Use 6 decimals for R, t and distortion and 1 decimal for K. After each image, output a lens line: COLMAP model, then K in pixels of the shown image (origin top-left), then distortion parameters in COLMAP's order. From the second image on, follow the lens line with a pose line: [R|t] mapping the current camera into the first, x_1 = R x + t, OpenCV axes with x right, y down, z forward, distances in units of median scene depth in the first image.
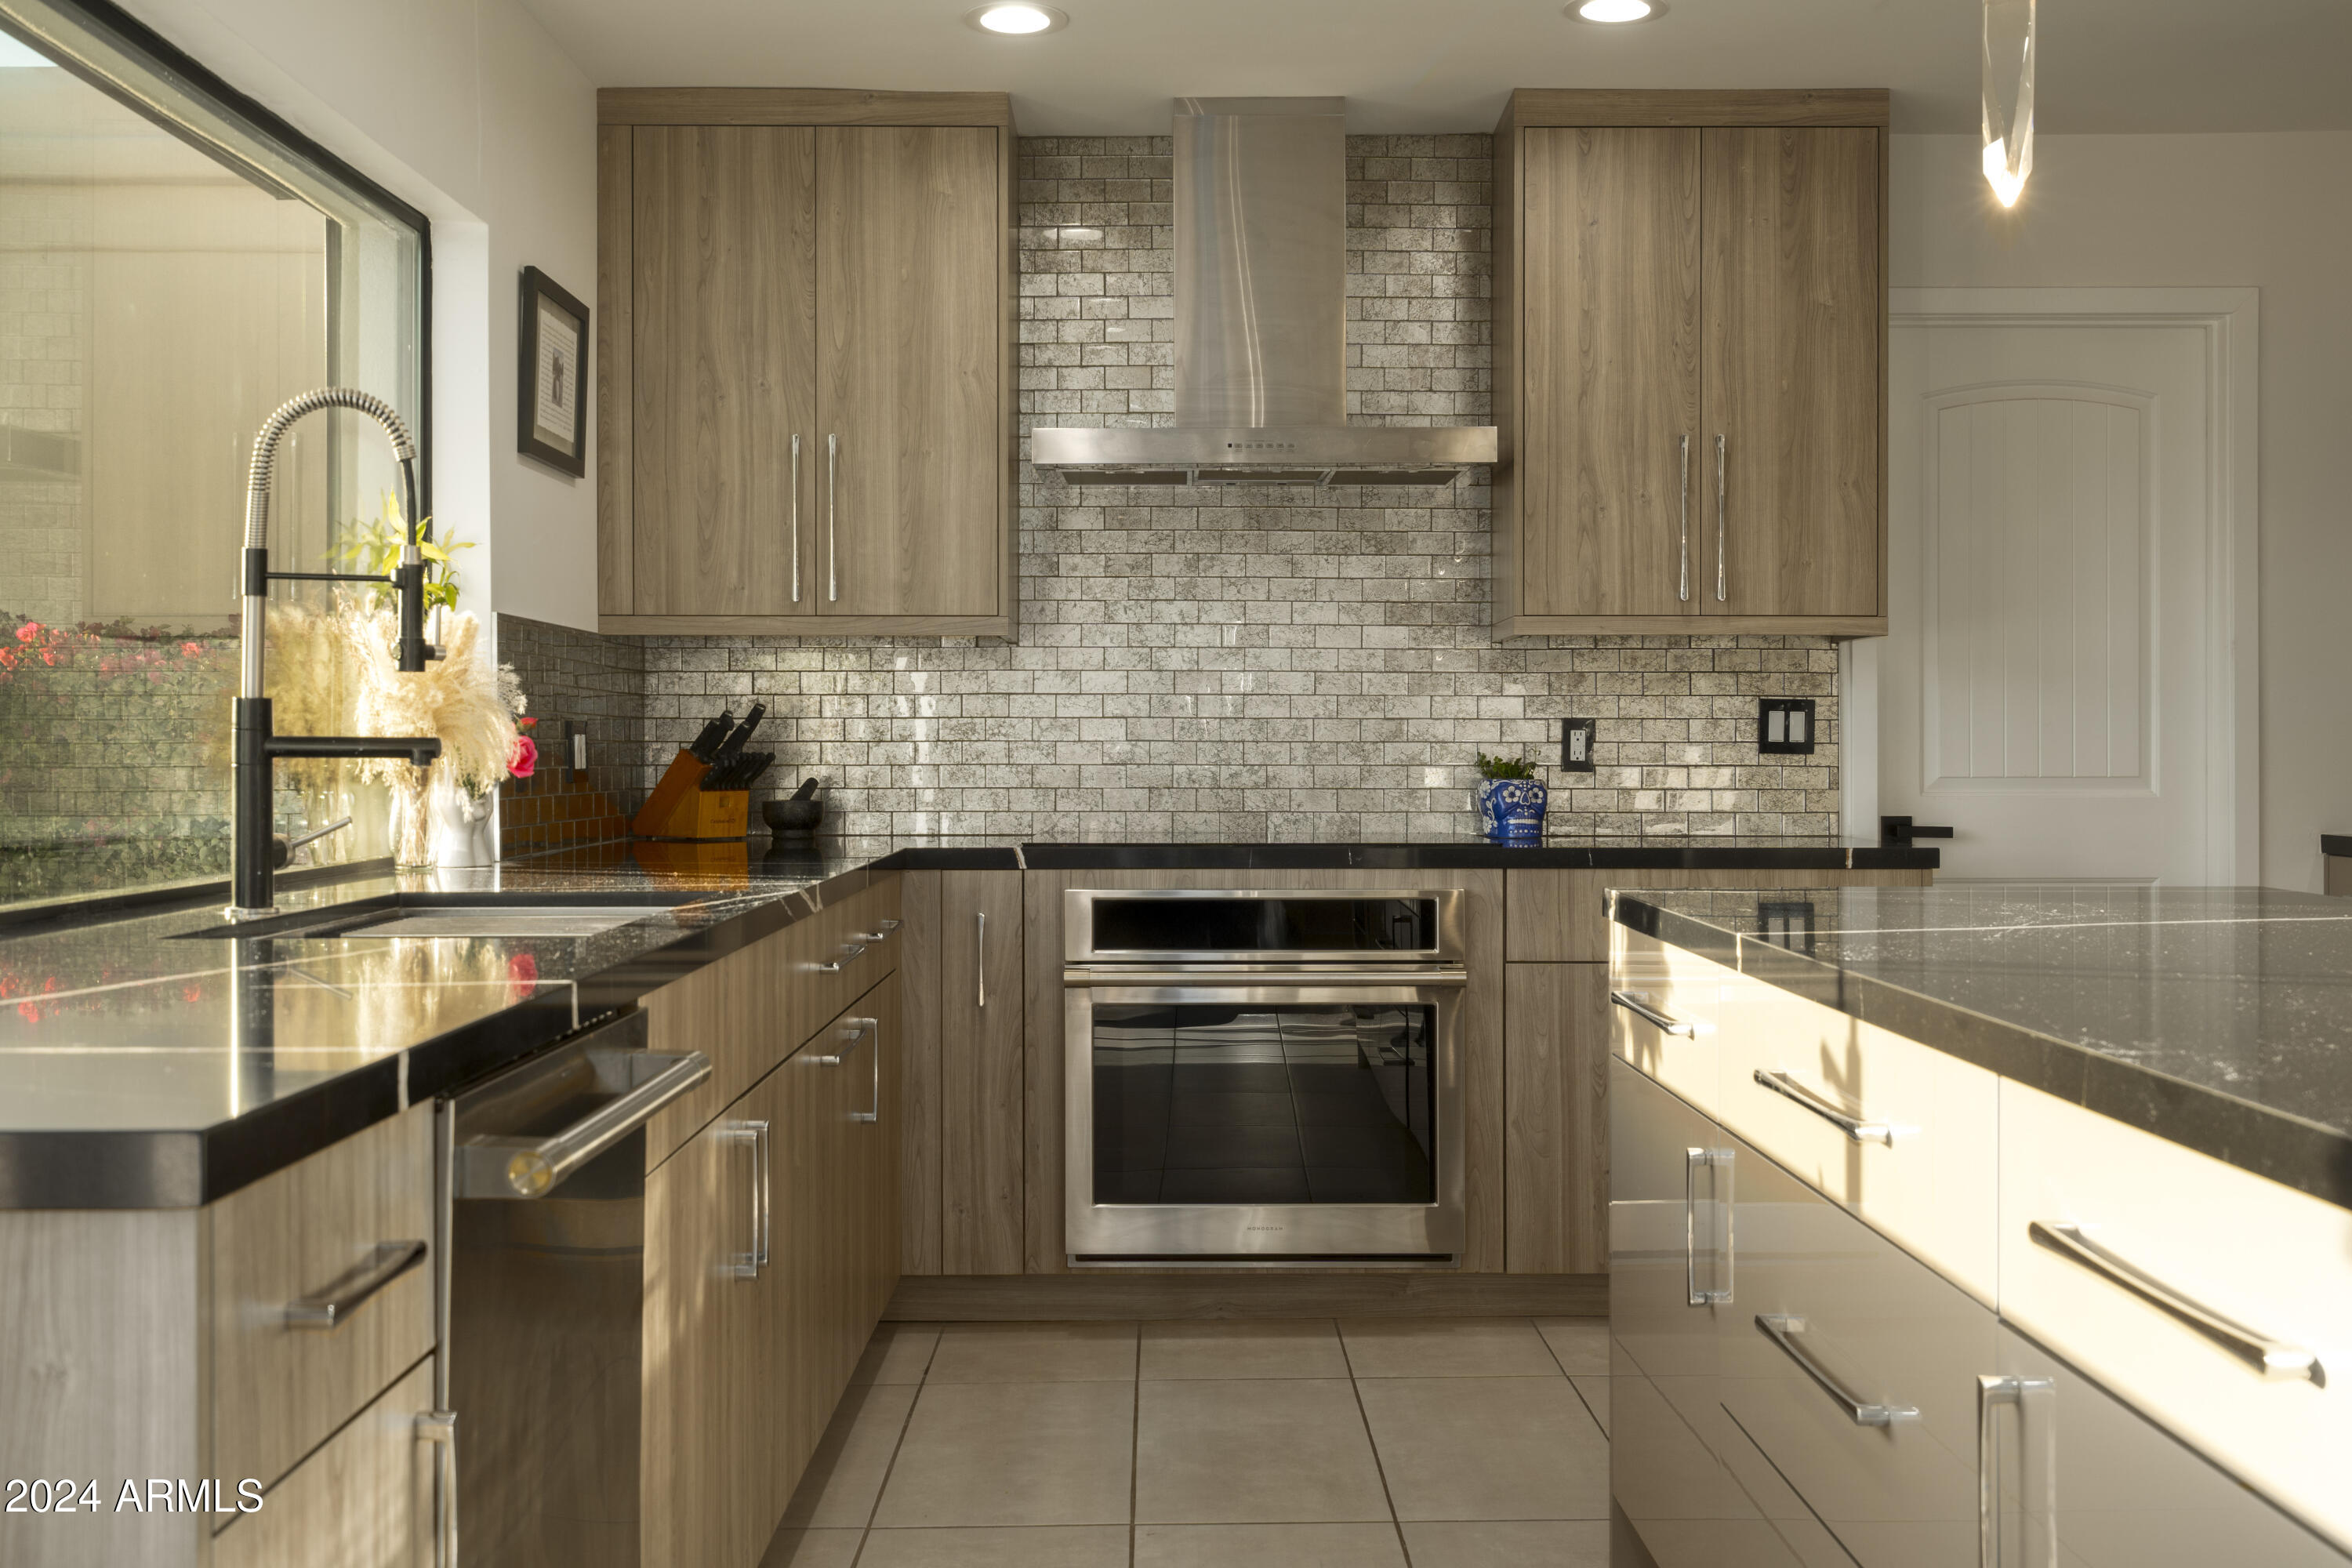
lens RADIAL K [[2388.6, 0, 1170.3], [0, 2388.6, 754.3], [0, 0, 1]] dist [0.021414, 0.013282]
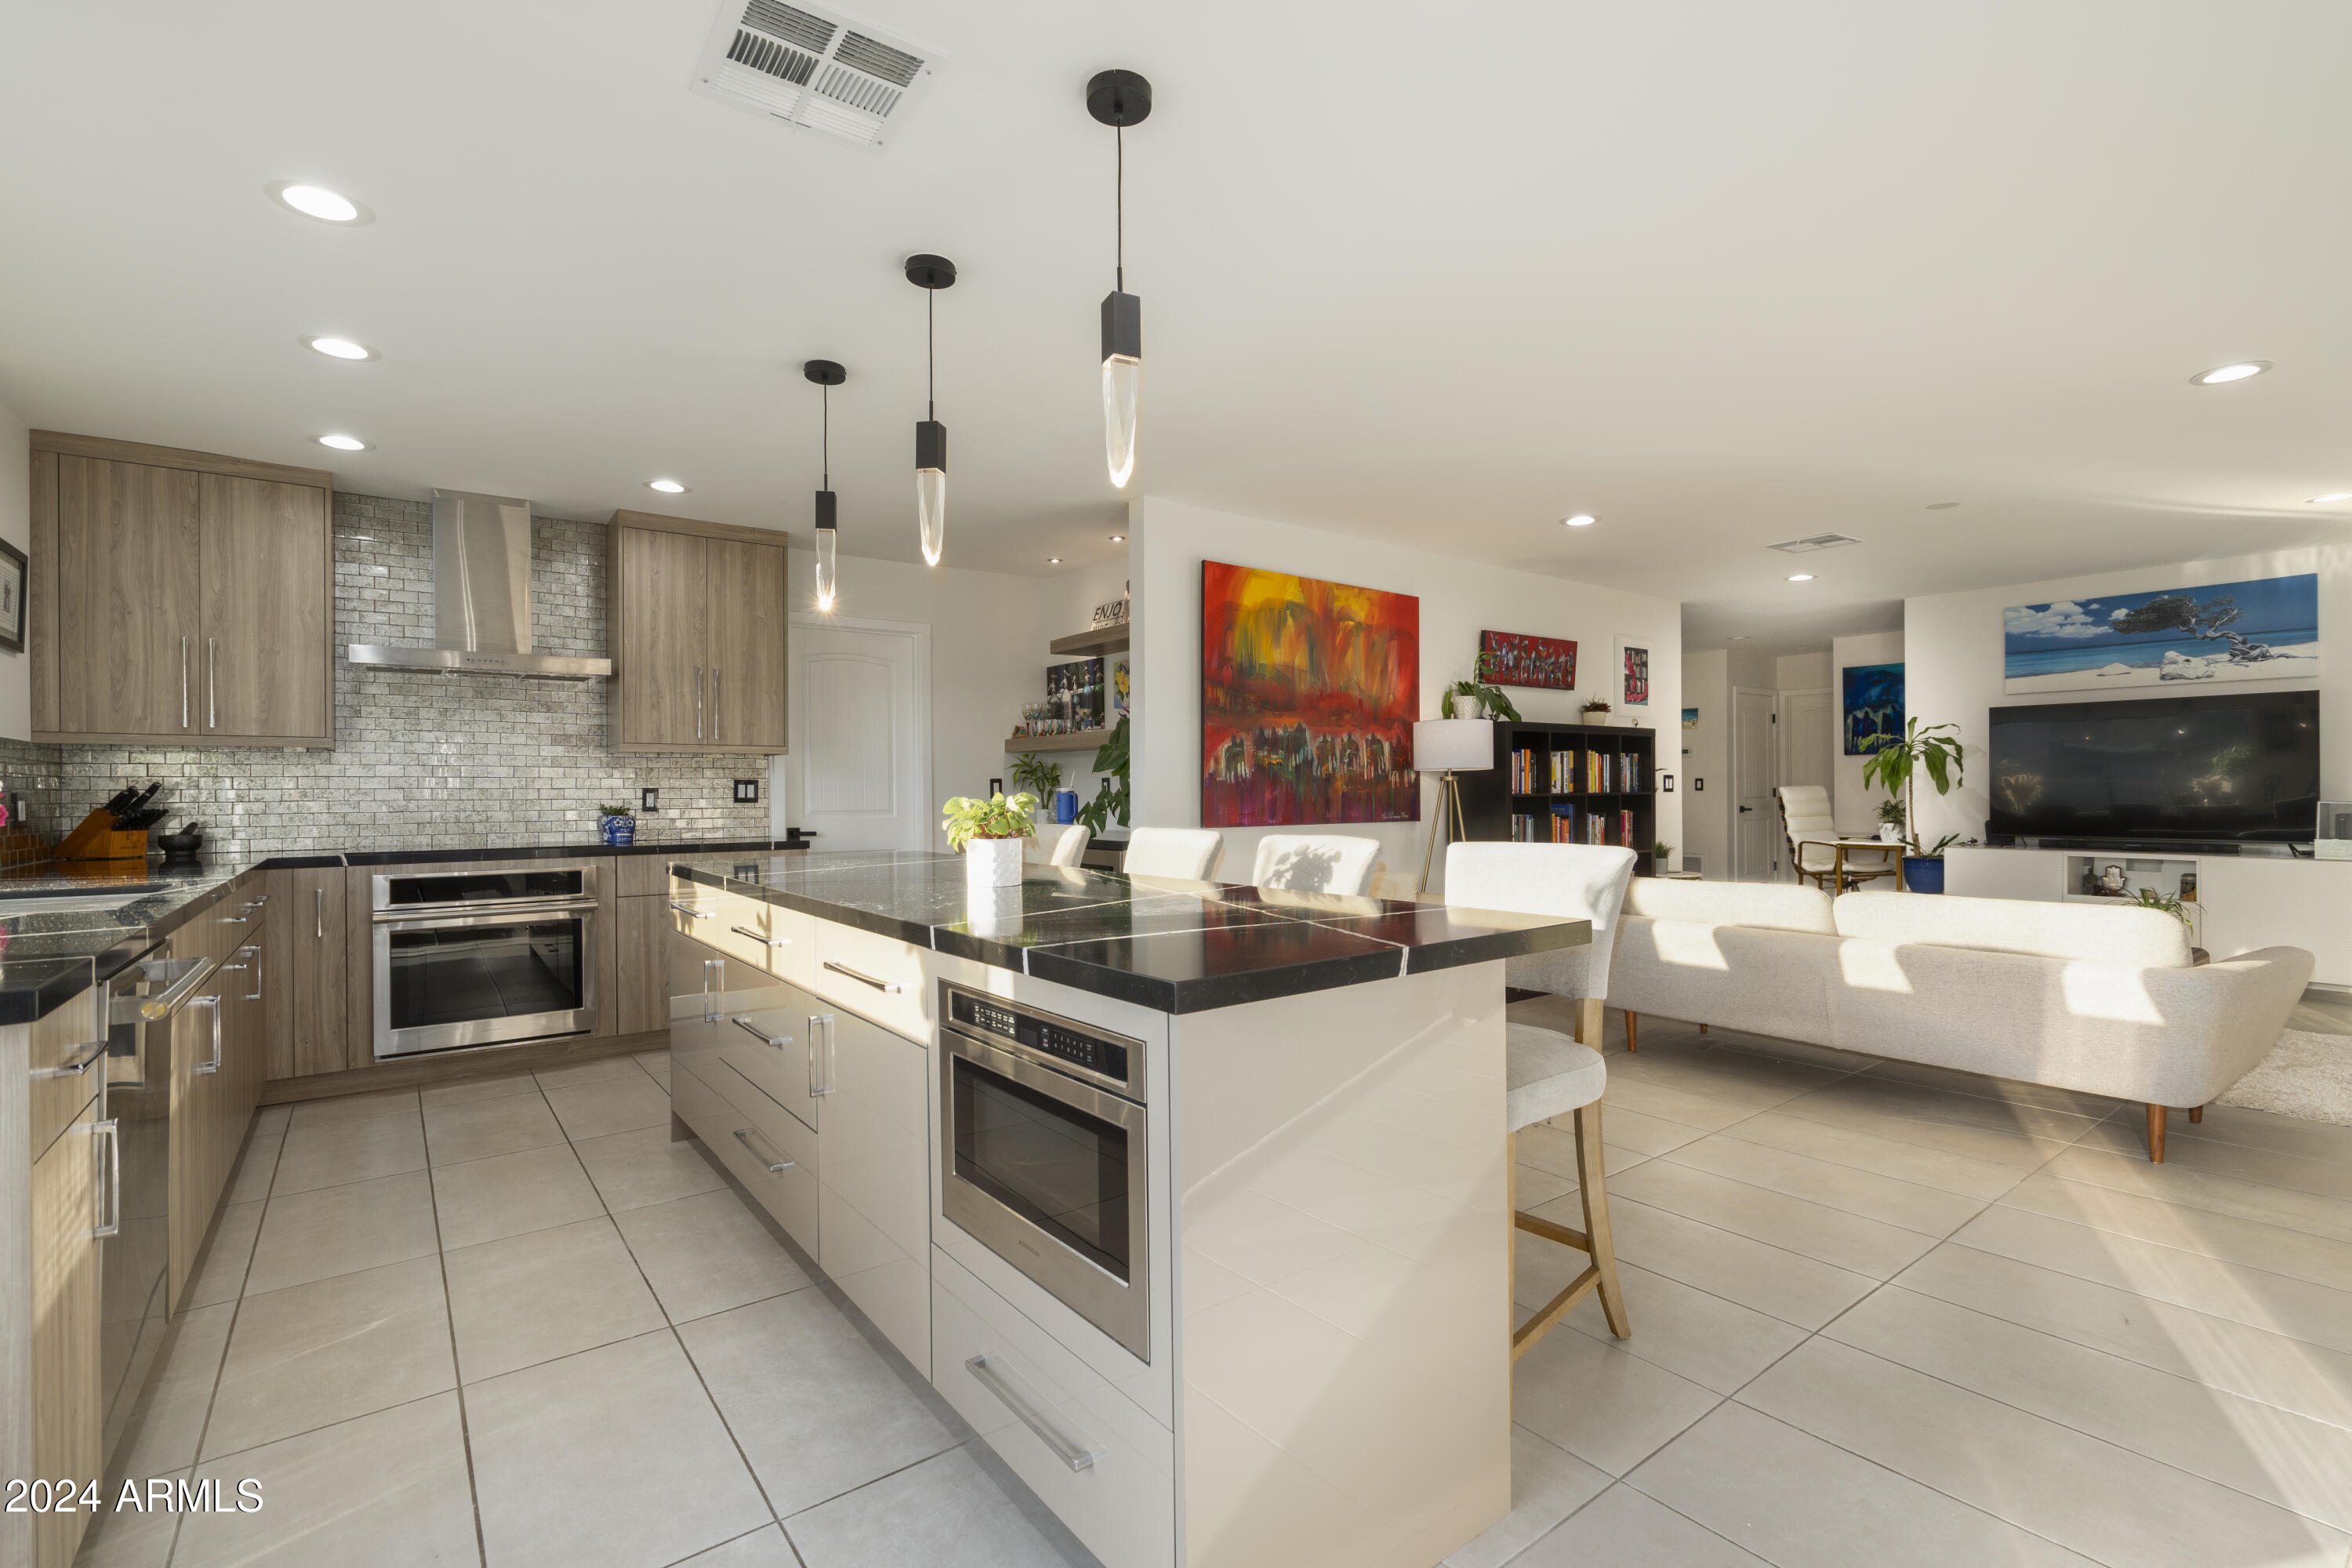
lens RADIAL K [[1061.3, 0, 1176.0], [0, 1061.3, 784.0], [0, 0, 1]] dist [-0.003225, 0.000901]
pose [[0.804858, -0.001709, 0.593465, -0.026118], [0.008952, 0.999917, -0.009261, -0.005532], [-0.593400, 0.012767, 0.804807, -0.110297]]
